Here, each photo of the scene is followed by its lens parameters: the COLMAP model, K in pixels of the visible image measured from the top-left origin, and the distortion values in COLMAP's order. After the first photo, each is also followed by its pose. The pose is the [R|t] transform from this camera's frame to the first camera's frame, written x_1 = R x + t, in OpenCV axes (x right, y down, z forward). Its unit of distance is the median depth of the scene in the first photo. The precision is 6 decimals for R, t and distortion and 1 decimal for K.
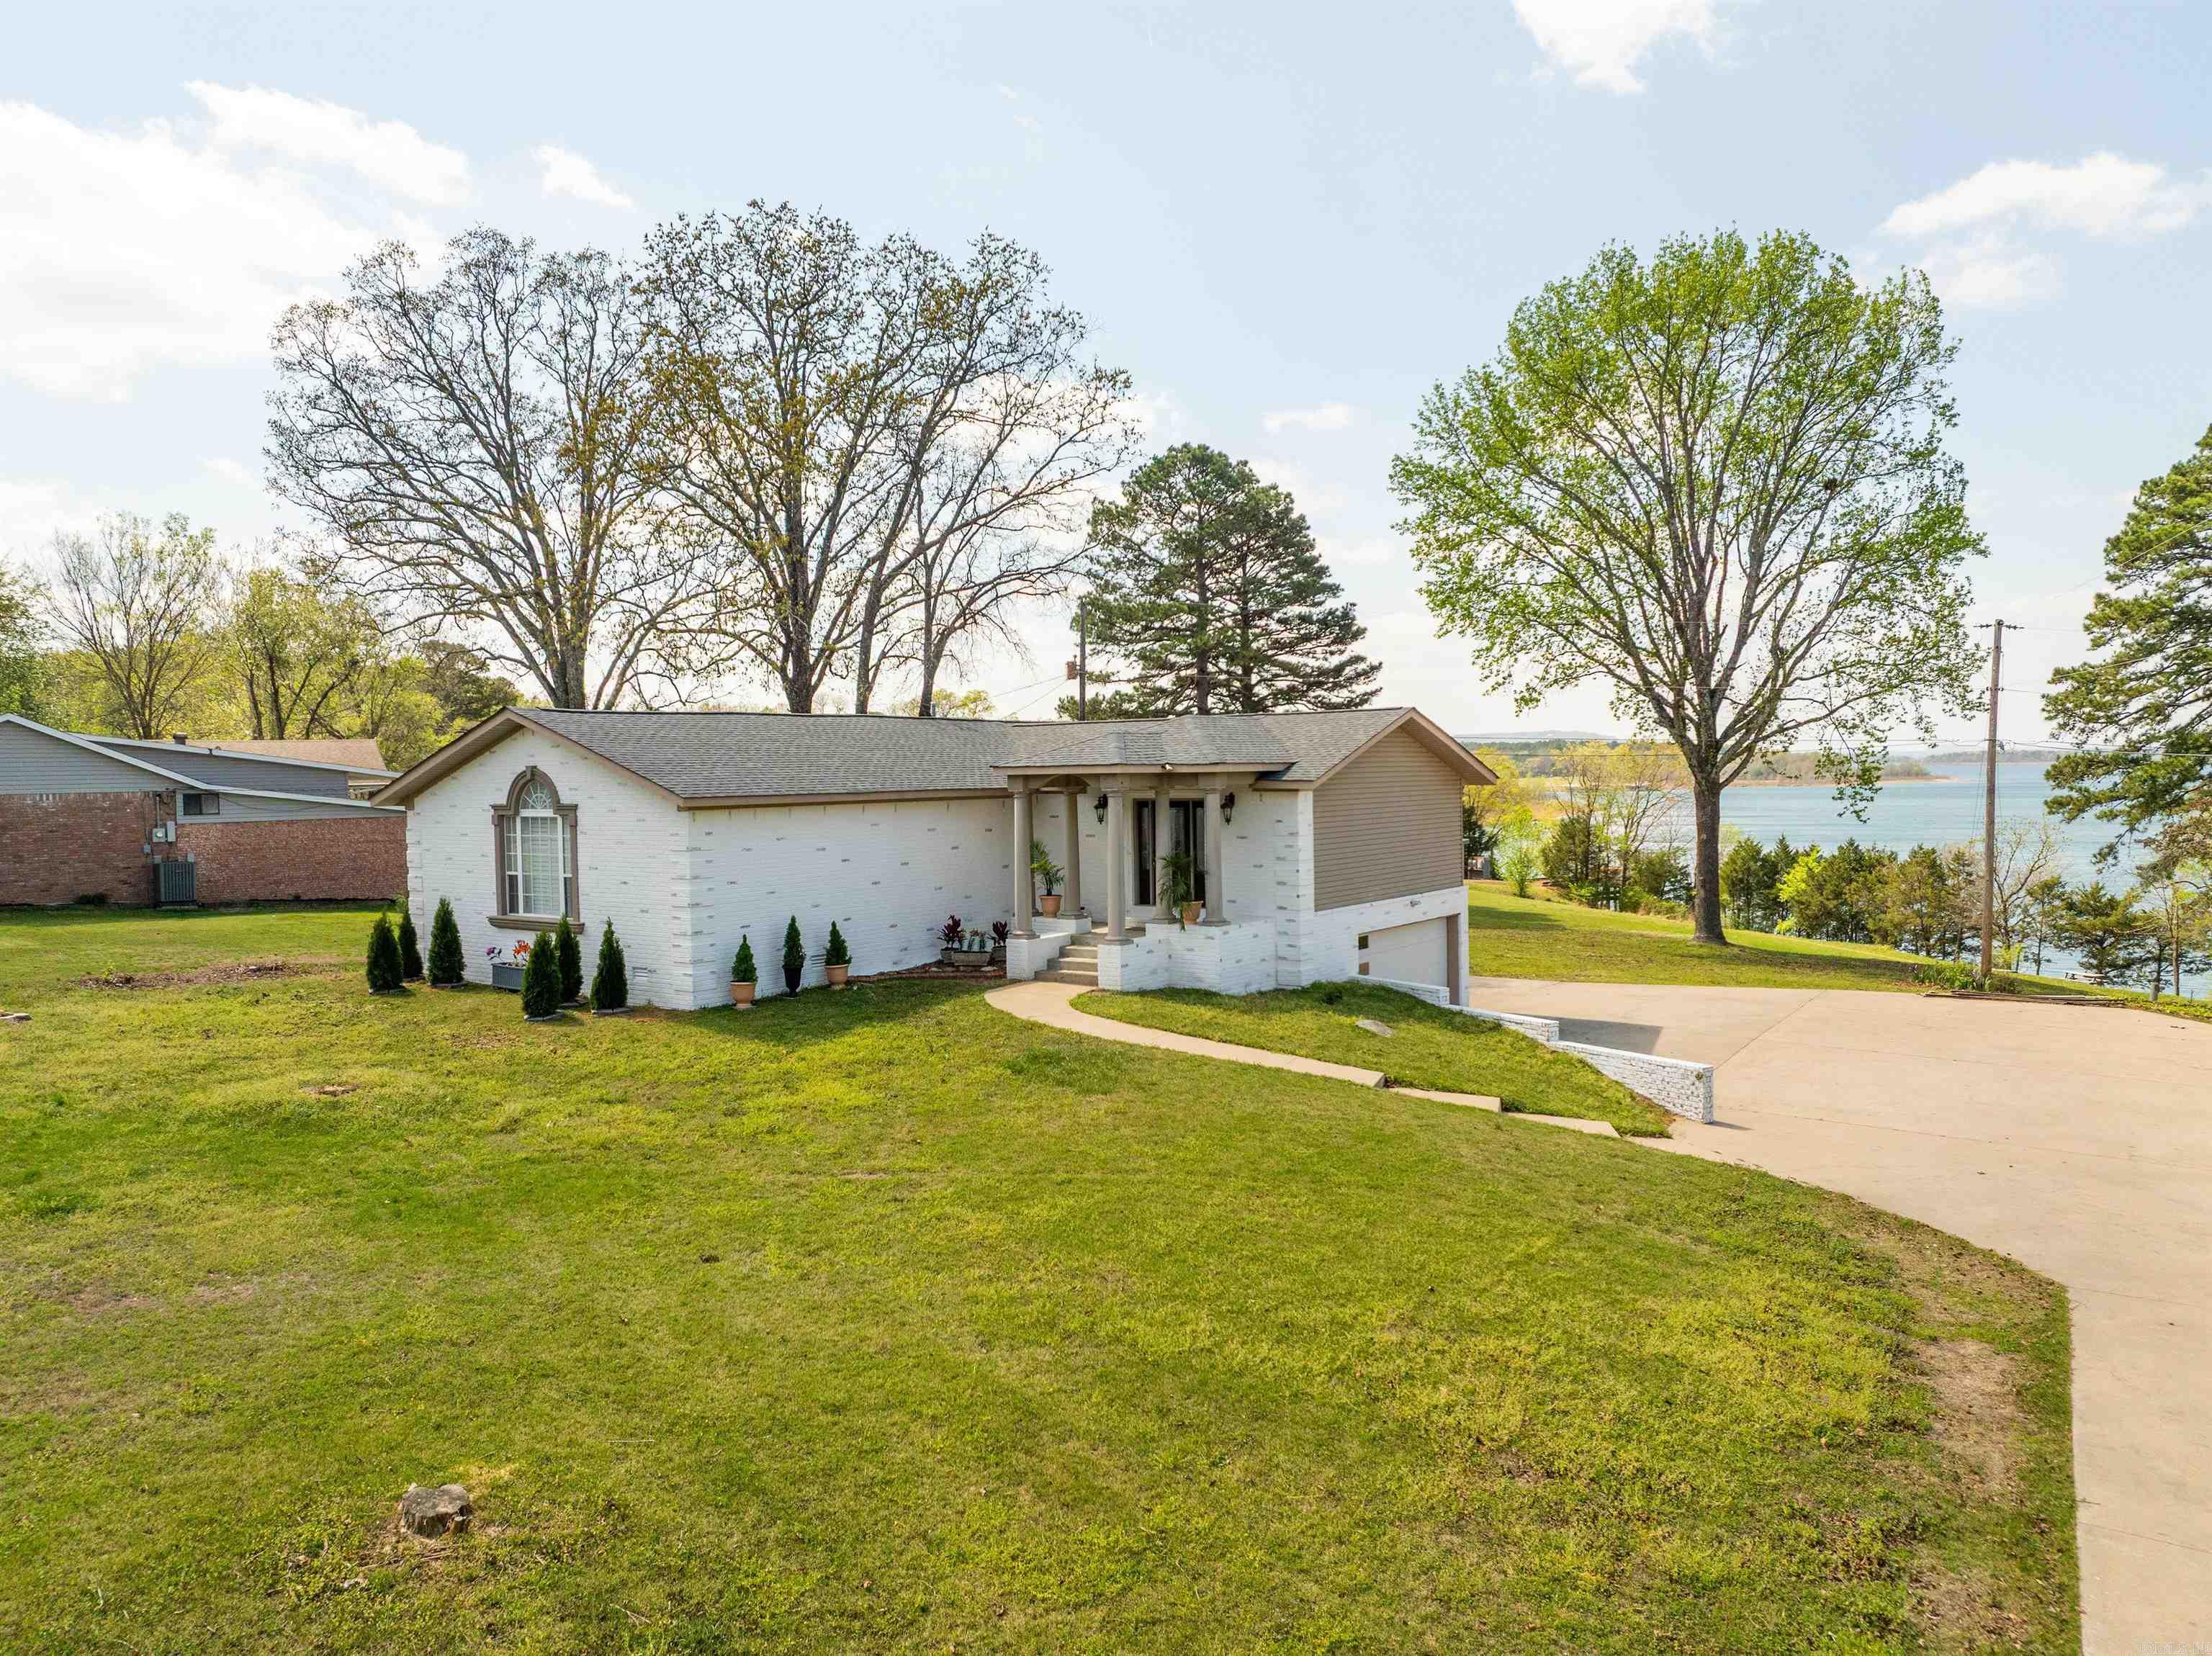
lens RADIAL K [[1588.4, 0, 1106.0], [0, 1588.4, 828.0], [0, 0, 1]] dist [-0.036782, 0.000369]
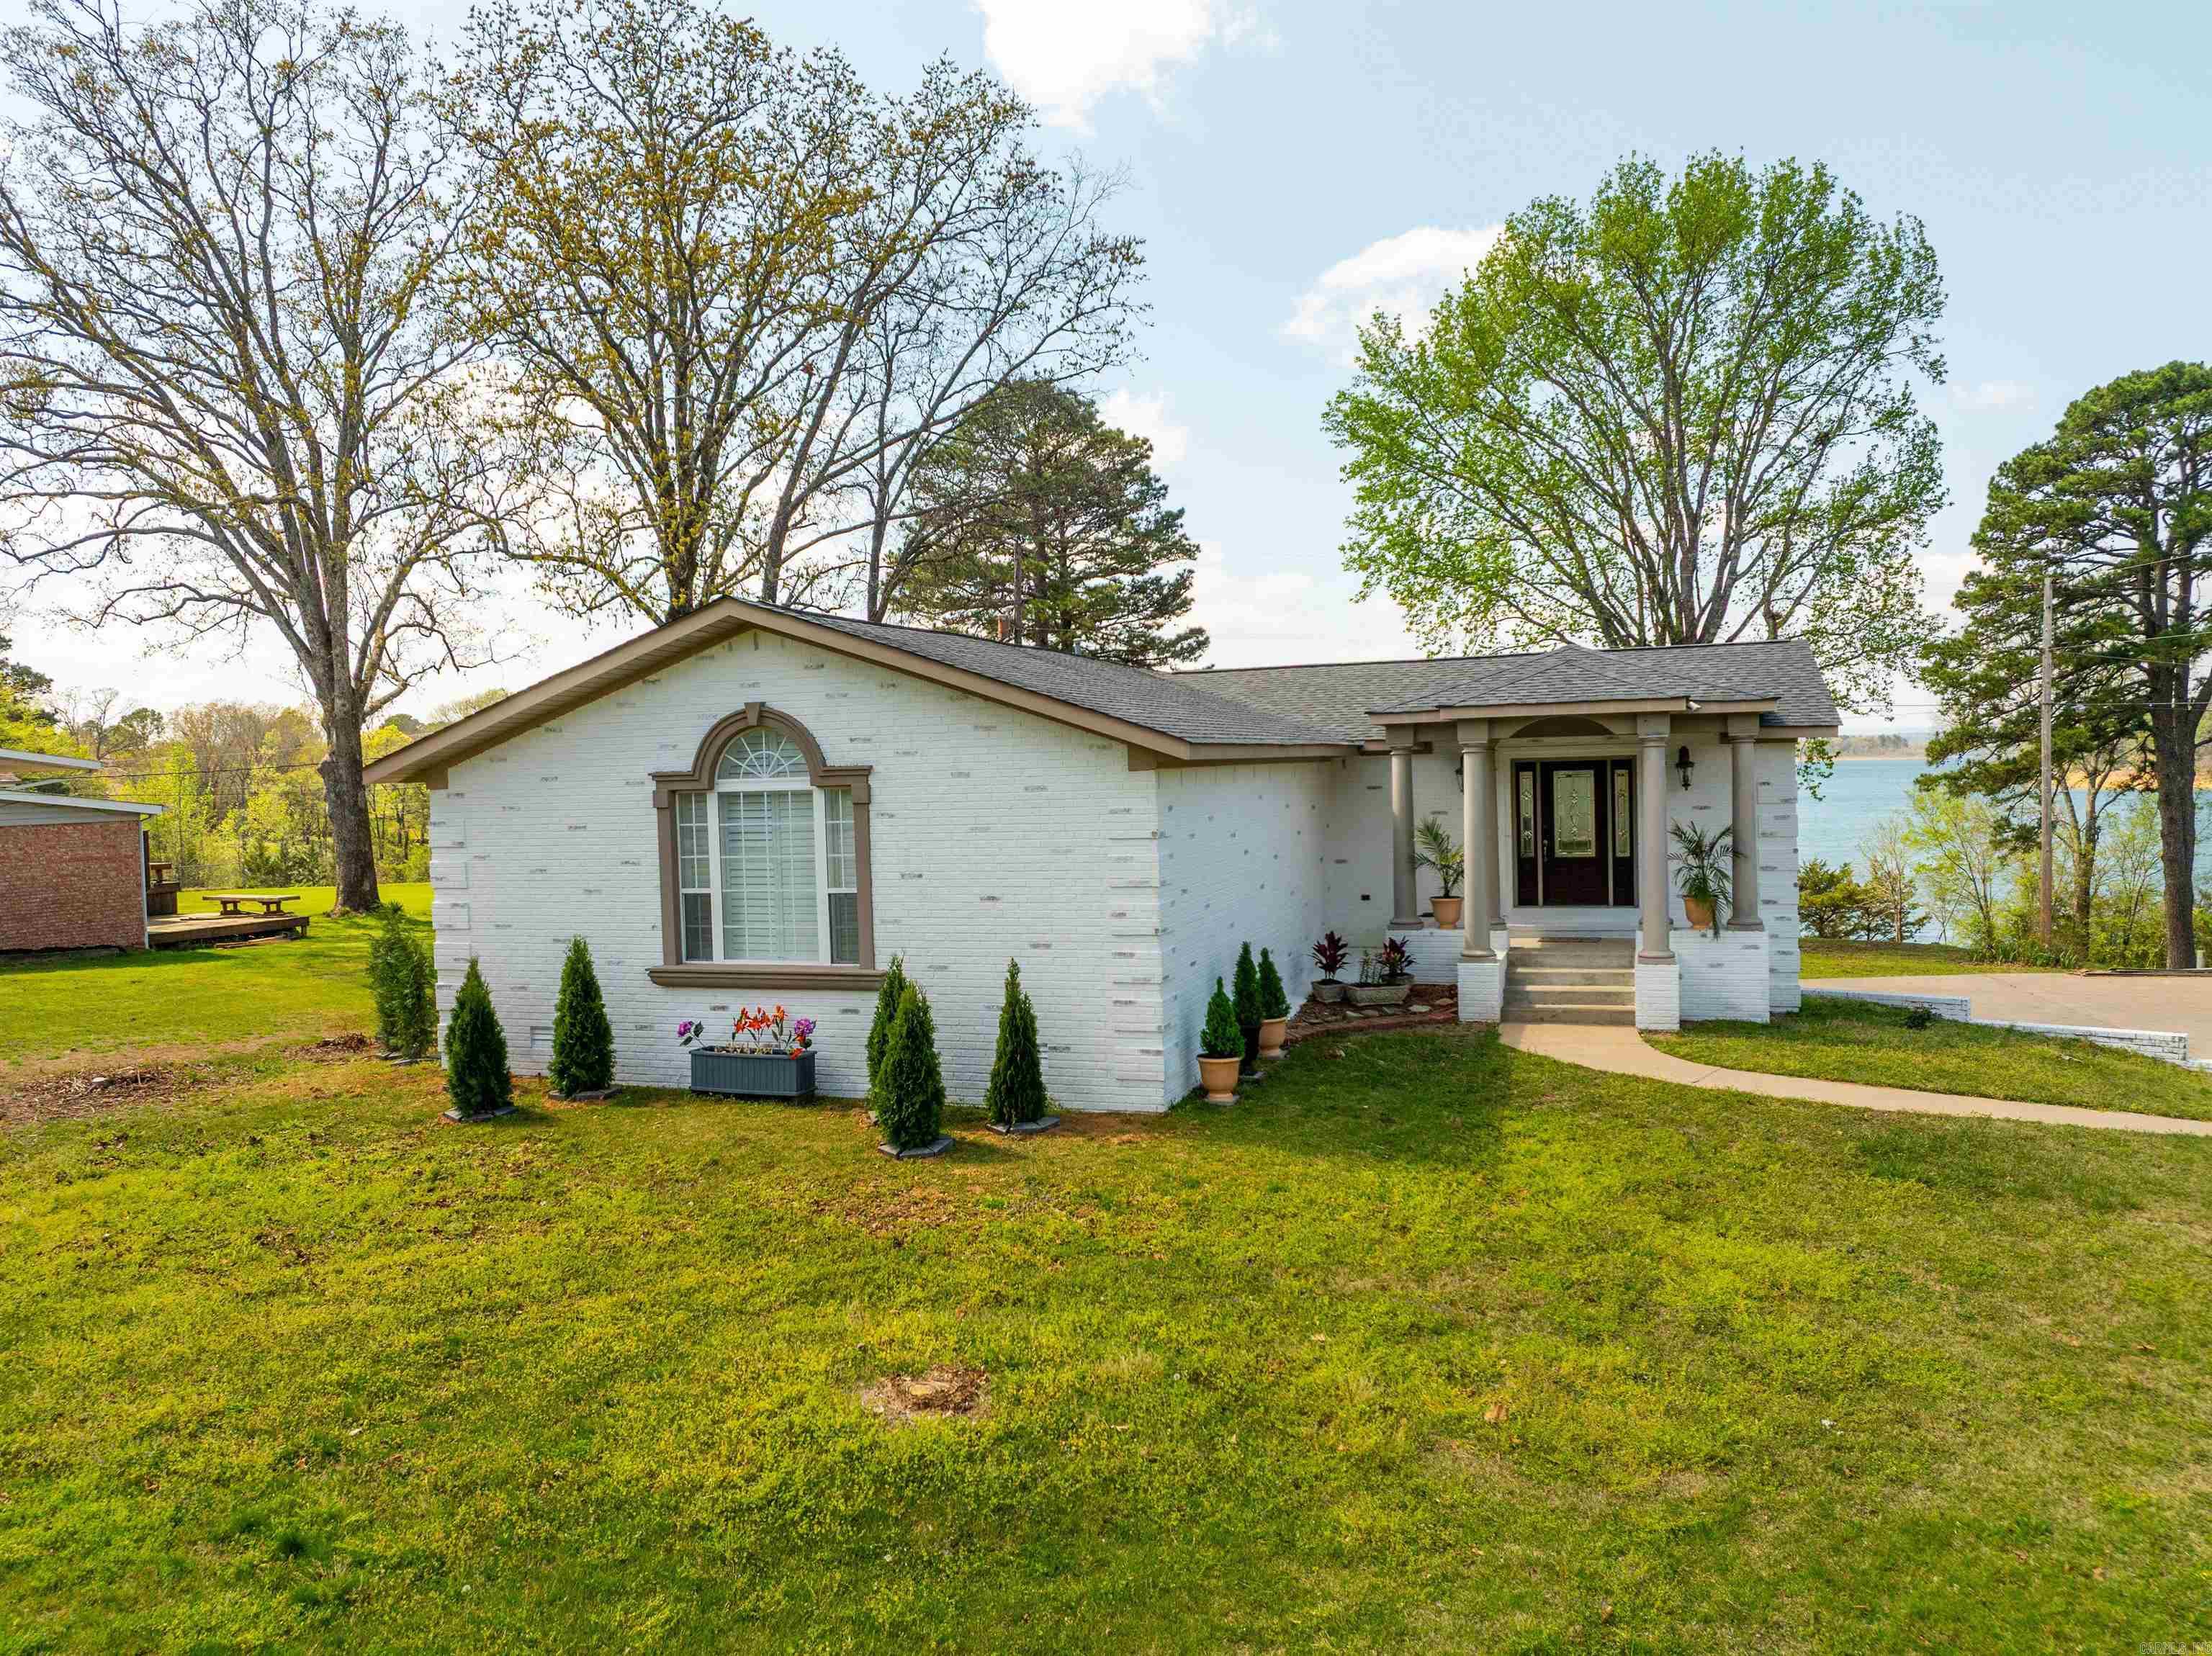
lens RADIAL K [[1588.4, 0, 1106.0], [0, 1588.4, 828.0], [0, 0, 1]] dist [-0.036782, 0.000369]
pose [[0.951055, -0.021820, 0.308249, -0.390092], [0.023666, 0.999717, -0.002249, 0.010088], [-0.308113, 0.009434, 0.951303, 0.383133]]
